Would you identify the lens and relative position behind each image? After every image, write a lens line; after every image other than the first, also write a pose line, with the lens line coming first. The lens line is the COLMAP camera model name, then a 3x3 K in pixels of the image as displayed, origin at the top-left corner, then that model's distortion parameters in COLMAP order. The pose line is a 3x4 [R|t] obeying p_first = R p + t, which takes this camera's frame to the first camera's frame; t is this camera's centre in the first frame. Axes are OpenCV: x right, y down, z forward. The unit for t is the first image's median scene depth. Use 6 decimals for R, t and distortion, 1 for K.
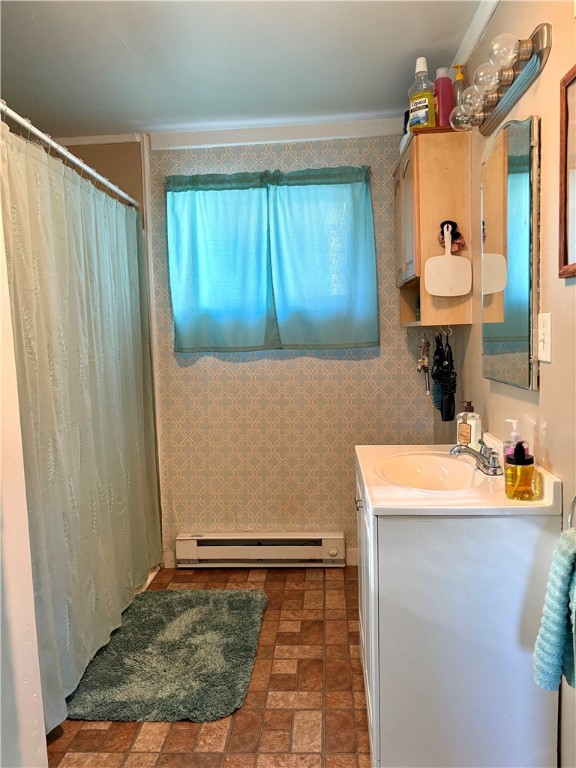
lens RADIAL K [[582.6, 0, 289.7], [0, 582.6, 382.0], [0, 0, 1]] dist [0.062887, -0.075866]
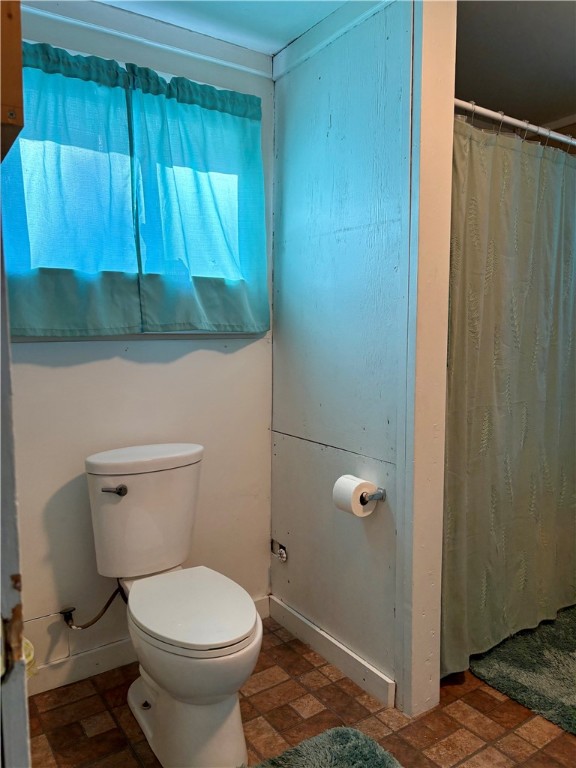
lens RADIAL K [[582.6, 0, 288.9], [0, 582.6, 385.5], [0, 0, 1]] dist [0.062887, -0.075866]
pose [[0.603172, 0.107028, -0.790398, 0.211359], [-0.086784, 0.993879, 0.068354, 0.004695], [0.792876, 0.027365, 0.608769, 0.064518]]
